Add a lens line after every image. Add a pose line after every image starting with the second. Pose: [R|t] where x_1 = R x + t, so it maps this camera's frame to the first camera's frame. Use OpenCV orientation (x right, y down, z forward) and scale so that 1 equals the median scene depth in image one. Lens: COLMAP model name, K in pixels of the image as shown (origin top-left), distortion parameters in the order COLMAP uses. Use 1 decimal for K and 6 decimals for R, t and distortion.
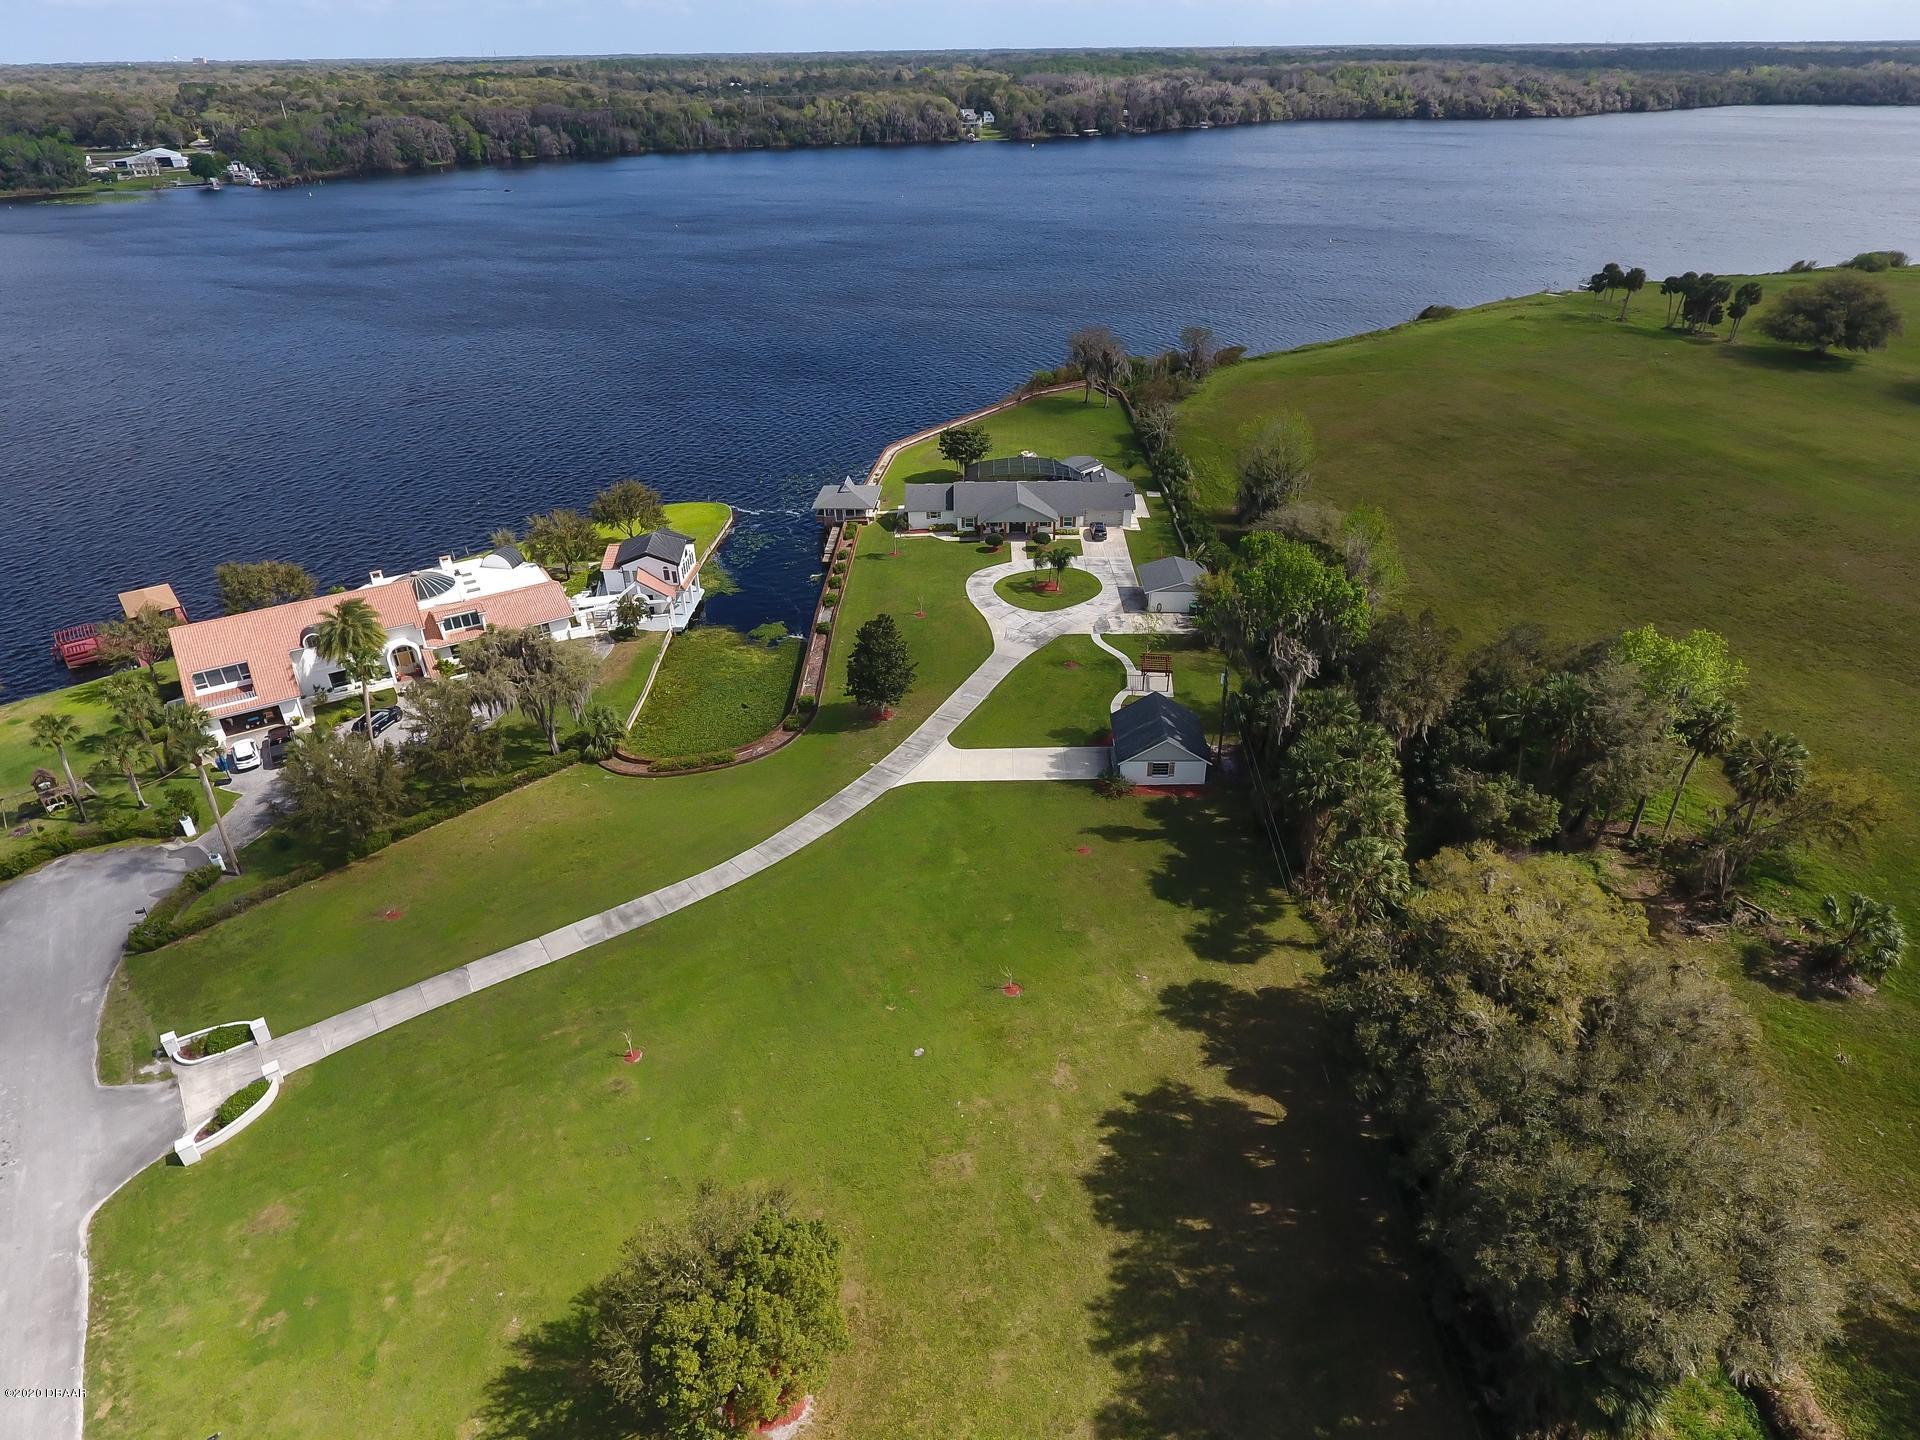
lens RADIAL K [[1115.2, 0, 969.4], [0, 1115.2, 719.0], [0, 0, 1]] dist [-0.004681, 0.000881]
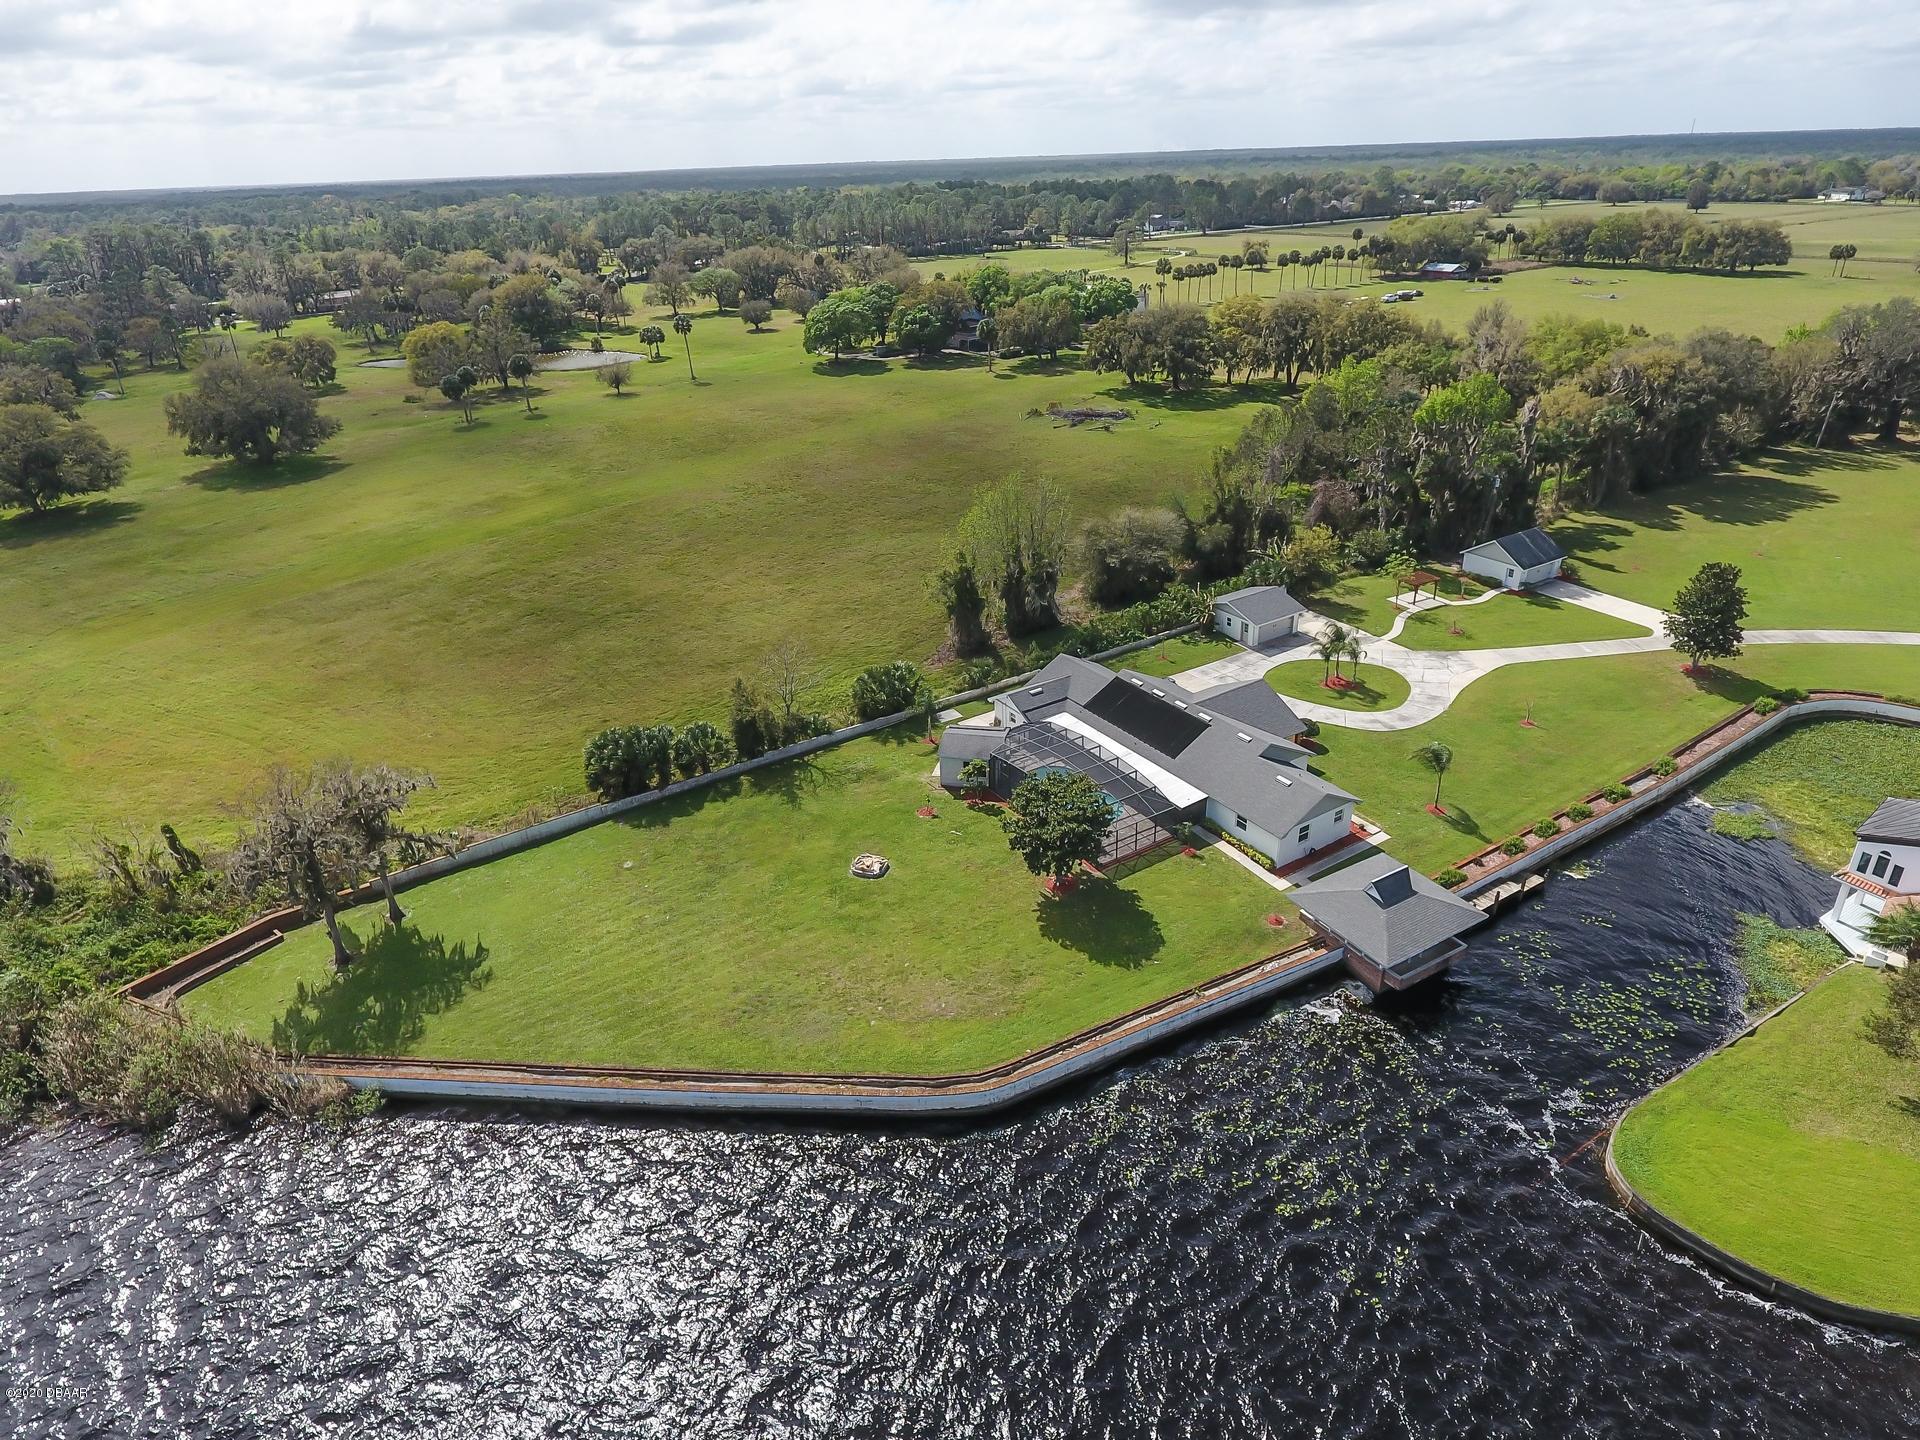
lens RADIAL K [[1115.2, 0, 969.4], [0, 1115.2, 719.0], [0, 0, 1]] dist [-0.004681, 0.000881]
pose [[-0.554245, -0.350674, 0.754878, -0.334460], [0.462736, 0.624039, 0.629643, -0.618876], [-0.691873, 0.698286, -0.183601, 1.153318]]
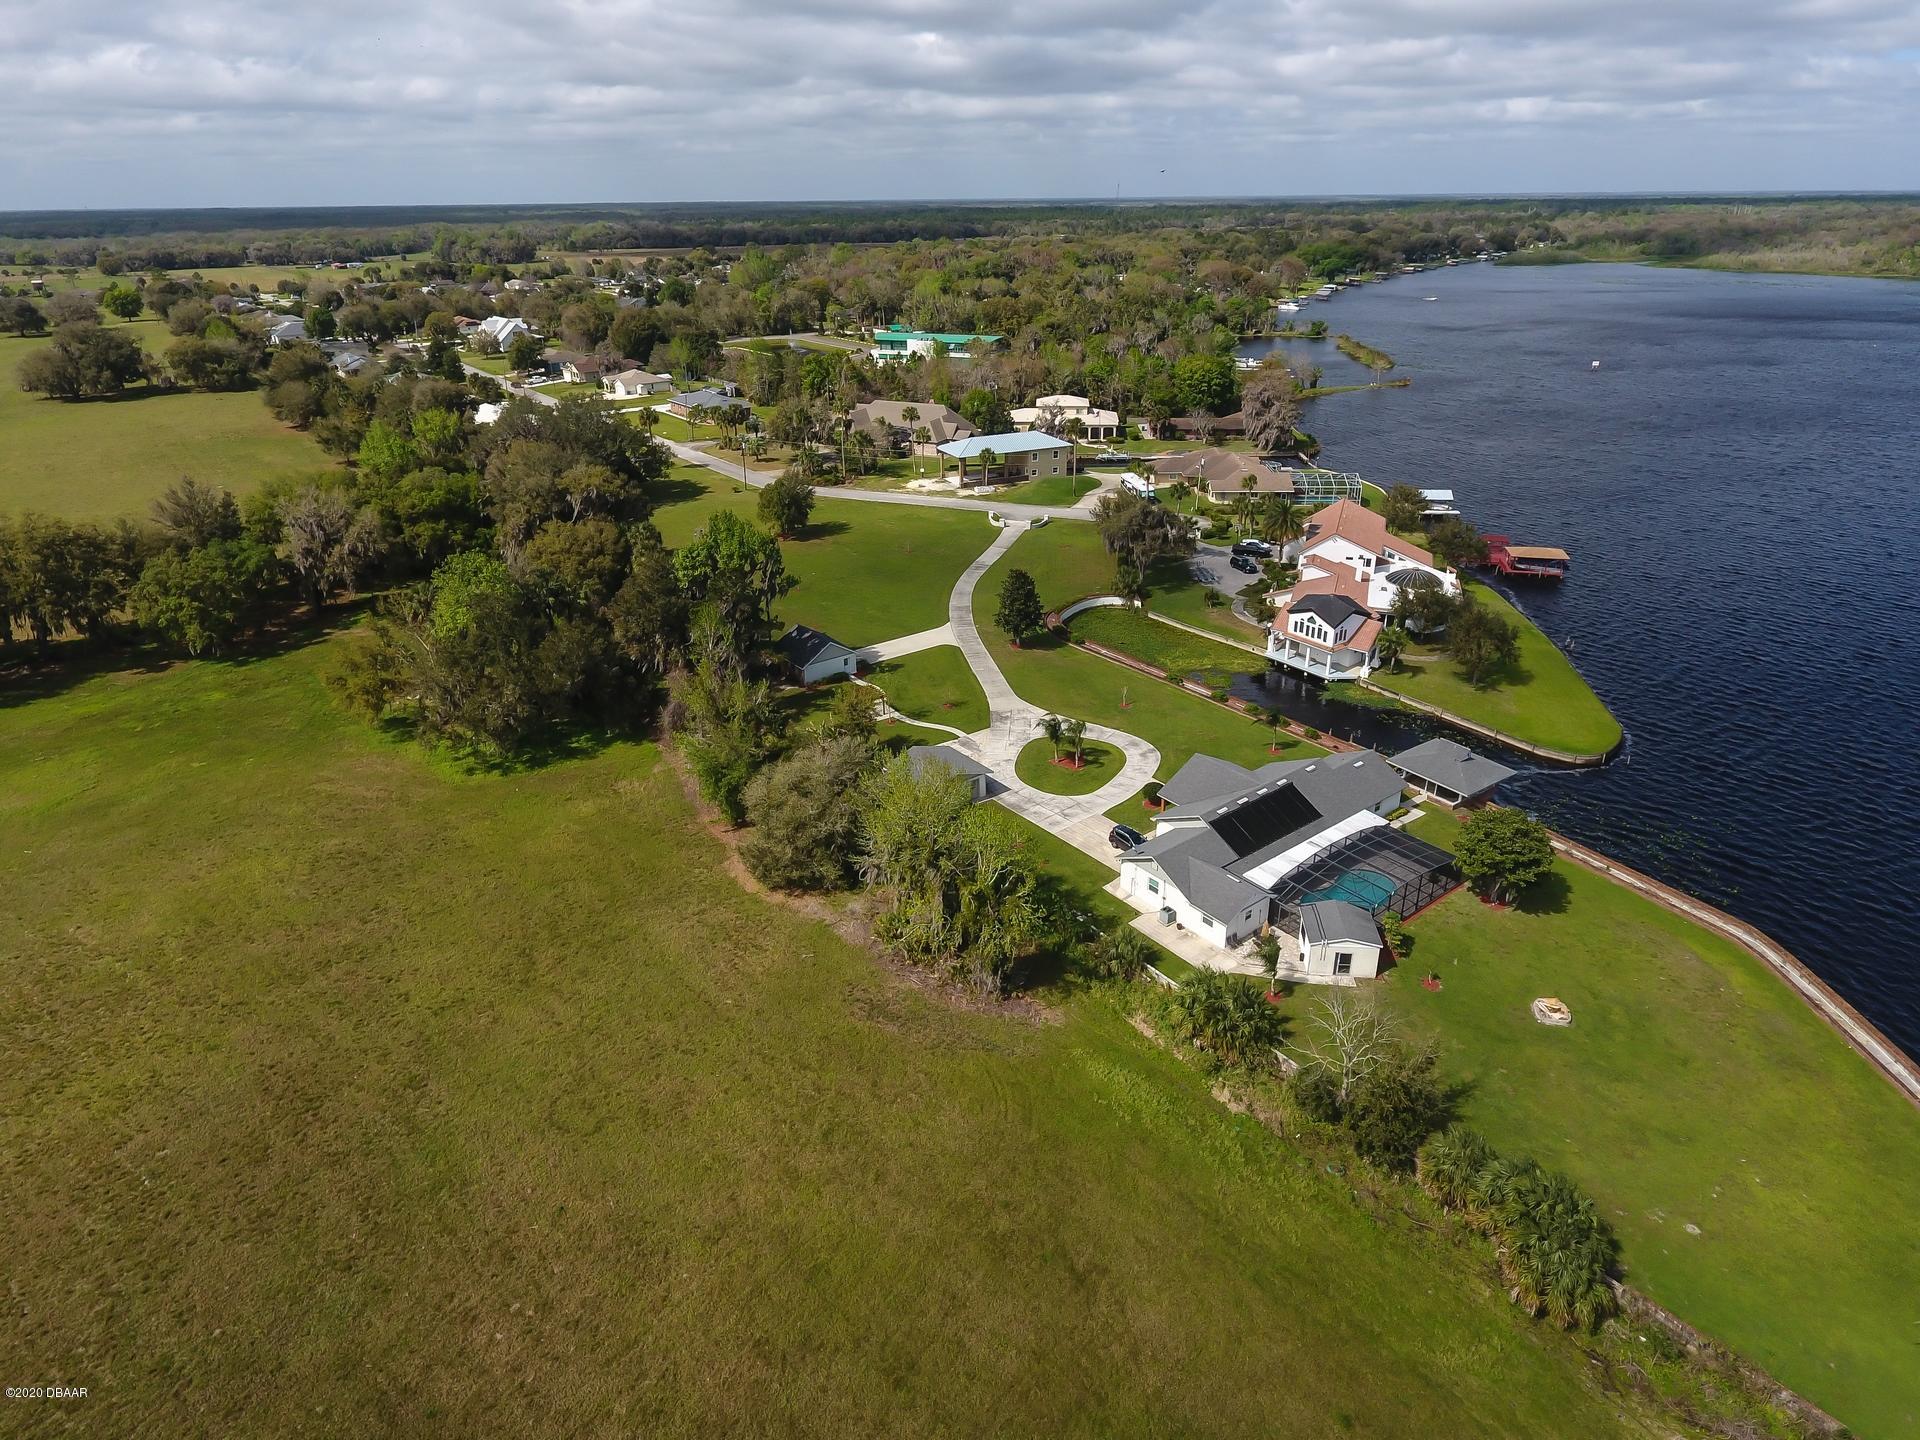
lens RADIAL K [[1115.2, 0, 969.4], [0, 1115.2, 719.0], [0, 0, 1]] dist [-0.004681, 0.000881]
pose [[-0.782013, 0.282978, -0.555319, 0.523292], [-0.306515, 0.601181, 0.737991, -0.653775], [0.542682, 0.747332, -0.383394, 1.088023]]
